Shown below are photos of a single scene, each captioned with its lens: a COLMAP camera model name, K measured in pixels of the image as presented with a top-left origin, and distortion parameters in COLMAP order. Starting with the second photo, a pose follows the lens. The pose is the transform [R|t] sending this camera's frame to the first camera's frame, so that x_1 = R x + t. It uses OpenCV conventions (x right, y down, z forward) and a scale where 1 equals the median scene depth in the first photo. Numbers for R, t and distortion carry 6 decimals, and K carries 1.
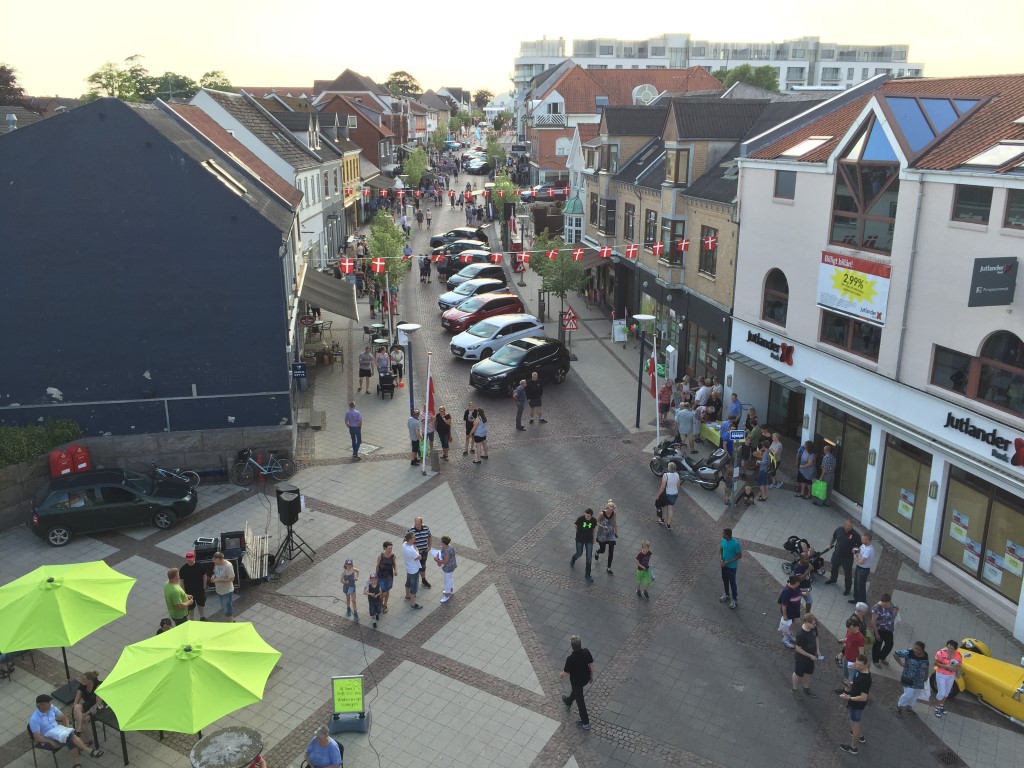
lens RADIAL K [[845.5, 0, 512.0], [0, 845.5, 384.0], [0, 0, 1]] dist [-0.000318, -0.002757]
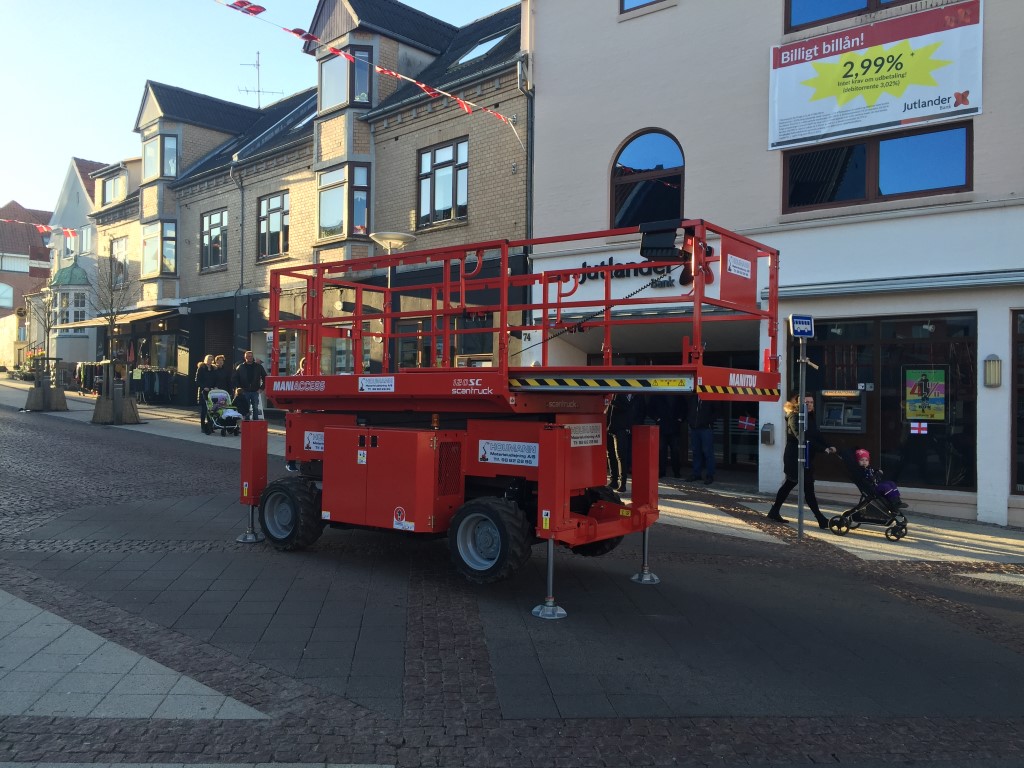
lens RADIAL K [[860.2, 0, 512.0], [0, 860.2, 384.0], [0, 0, 1]] dist [0.074002, -0.122463]
pose [[0.803092, 0.022094, 0.595445, -0.100112], [0.155553, 0.956885, -0.245304, 0.163408], [-0.575193, 0.289624, 0.765030, 0.728828]]
